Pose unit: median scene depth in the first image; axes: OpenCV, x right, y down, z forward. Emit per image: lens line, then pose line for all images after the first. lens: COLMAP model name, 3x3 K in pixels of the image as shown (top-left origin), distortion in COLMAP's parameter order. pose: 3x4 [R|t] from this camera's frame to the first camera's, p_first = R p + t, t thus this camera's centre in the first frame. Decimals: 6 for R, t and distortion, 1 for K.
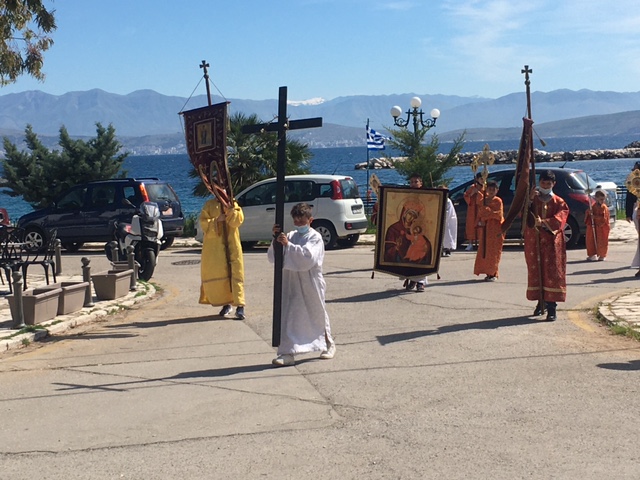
lens RADIAL K [[1241.1, 0, 320.0], [0, 1241.1, 240.0], [0, 0, 1]] dist [0.042727, -0.039596]
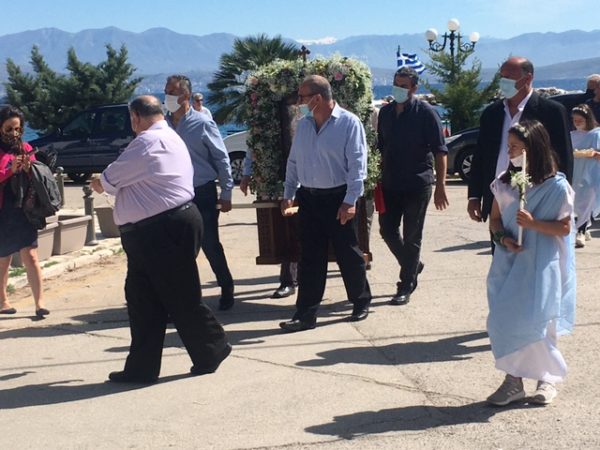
lens RADIAL K [[1205.6, 0, 300.0], [0, 1205.6, 225.0], [0, 0, 1]] dist [0.012387, 0.239539]
pose [[0.999679, 0.010753, -0.022937, -0.017998], [-0.009871, 0.999220, 0.038241, 0.005099], [0.023330, -0.038002, 0.999005, 0.126210]]
